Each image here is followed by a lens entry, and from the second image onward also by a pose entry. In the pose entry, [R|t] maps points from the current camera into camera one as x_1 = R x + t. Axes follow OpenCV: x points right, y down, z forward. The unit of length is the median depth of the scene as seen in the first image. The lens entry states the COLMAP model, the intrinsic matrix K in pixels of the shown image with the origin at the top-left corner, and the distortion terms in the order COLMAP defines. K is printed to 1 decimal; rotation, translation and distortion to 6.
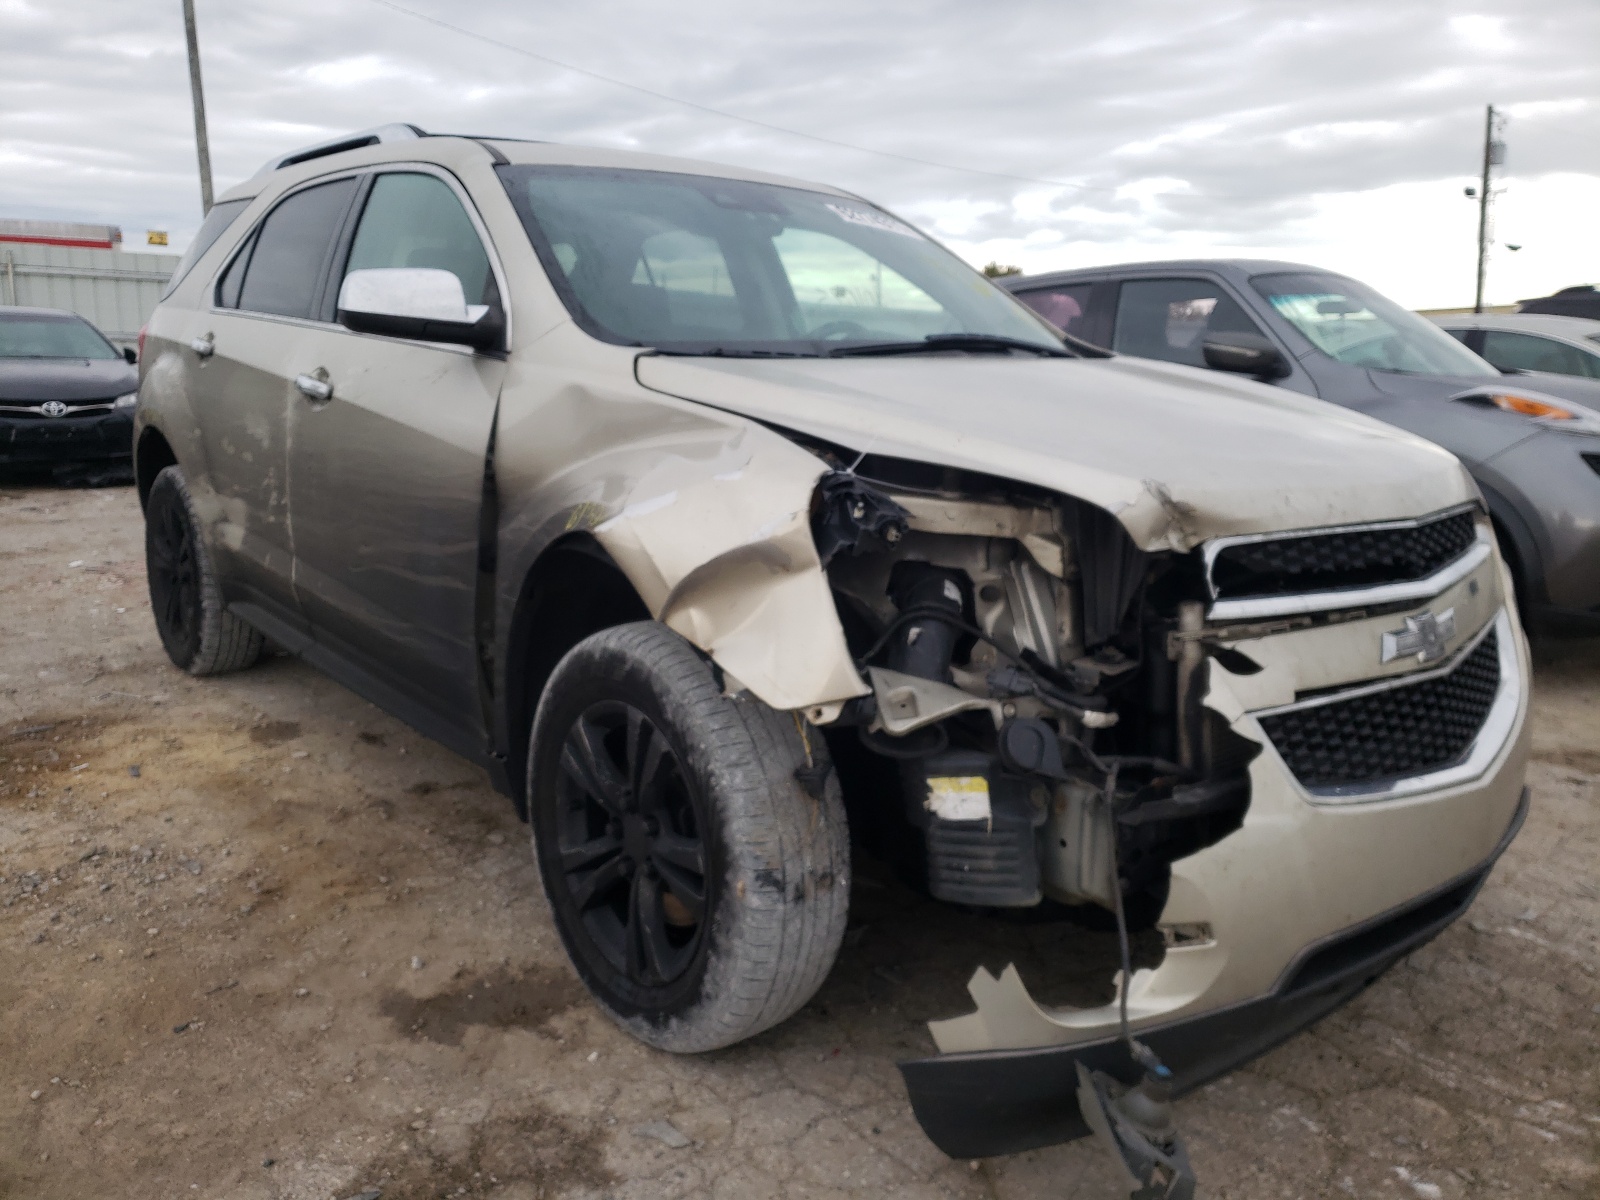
lens RADIAL K [[1215.2, 0, 799.5], [0, 1215.2, 595.4], [0, 0, 1]] dist [0.015984, -0.024507]
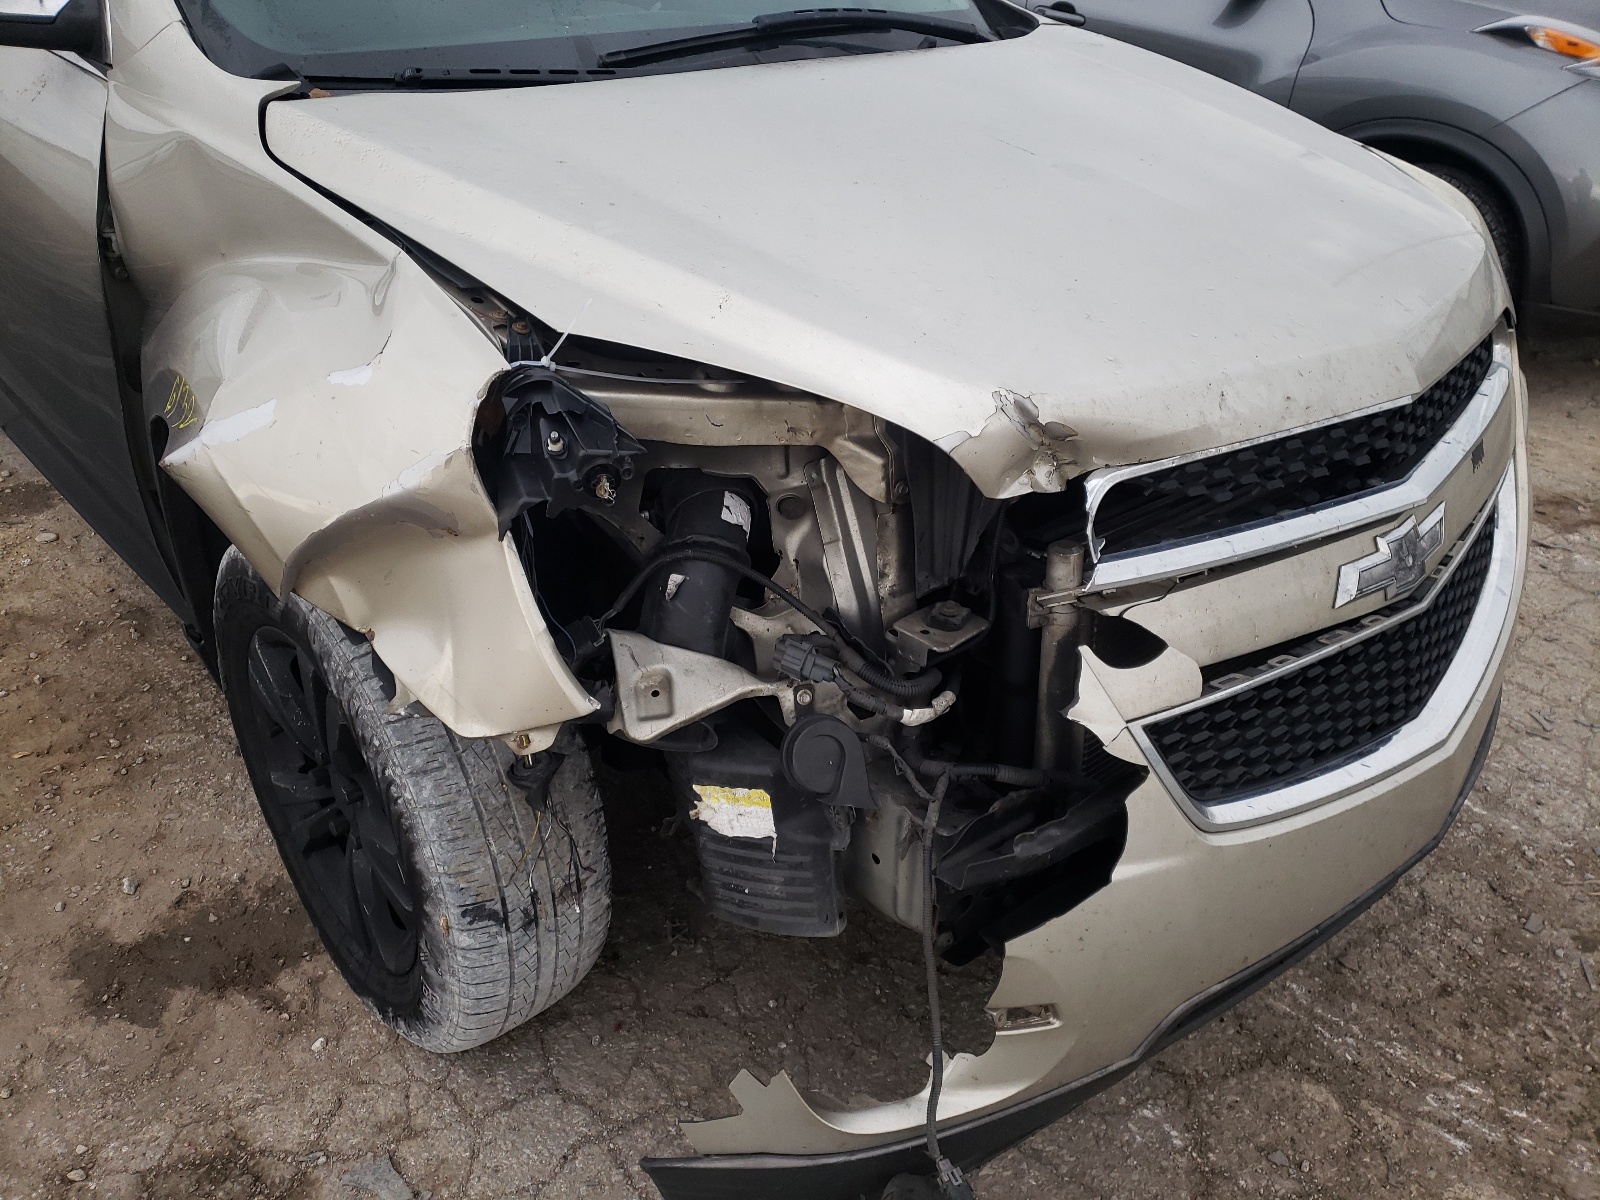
lens RADIAL K [[1200.1, 0, 801.6], [0, 1200.1, 598.0], [0, 0, 1]] dist [0.054568, -0.050327]
pose [[0.999316, -0.017400, 0.032641, 0.145384], [0.005842, 0.945621, 0.325217, -0.182436], [-0.036525, -0.324804, 0.945076, 0.346061]]
